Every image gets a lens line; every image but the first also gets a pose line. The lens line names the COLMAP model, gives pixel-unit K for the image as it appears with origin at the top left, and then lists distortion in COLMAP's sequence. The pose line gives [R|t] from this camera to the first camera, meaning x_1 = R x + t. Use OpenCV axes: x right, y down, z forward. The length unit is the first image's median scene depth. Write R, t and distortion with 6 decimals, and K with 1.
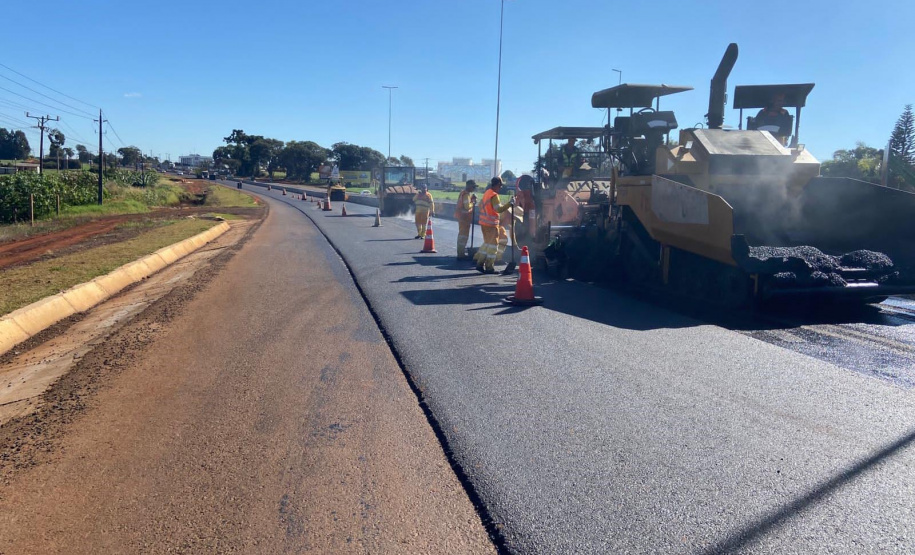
lens RADIAL K [[714.1, 0, 457.5], [0, 714.1, 277.5], [0, 0, 1]] dist [0.121030, 0.003450]
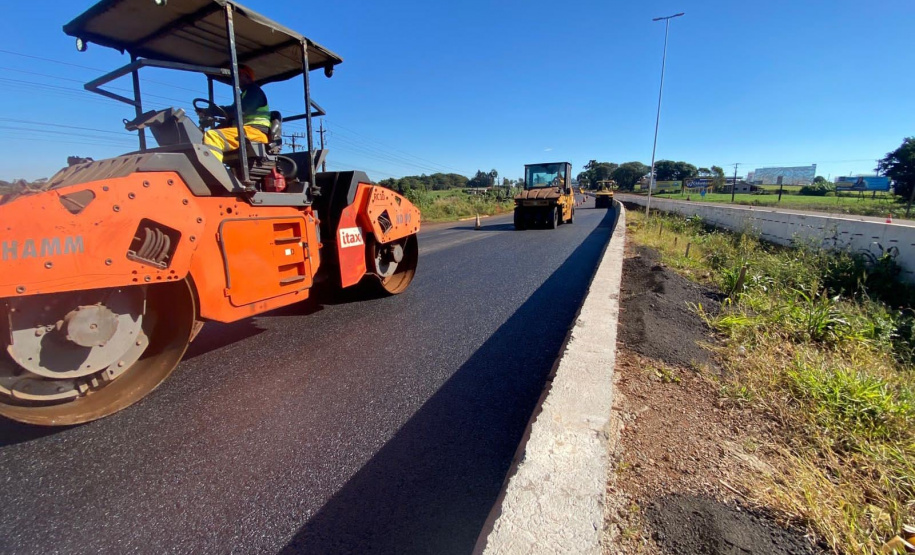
lens RADIAL K [[374.2, 0, 472.2], [0, 374.2, 276.0], [0, 0, 1]] dist [-0.000790, -0.000385]
pose [[0.803170, 0.094308, -0.588237, -0.014591], [-0.045254, 0.994196, 0.097603, -0.027867], [0.594028, -0.051772, 0.802777, 0.236637]]
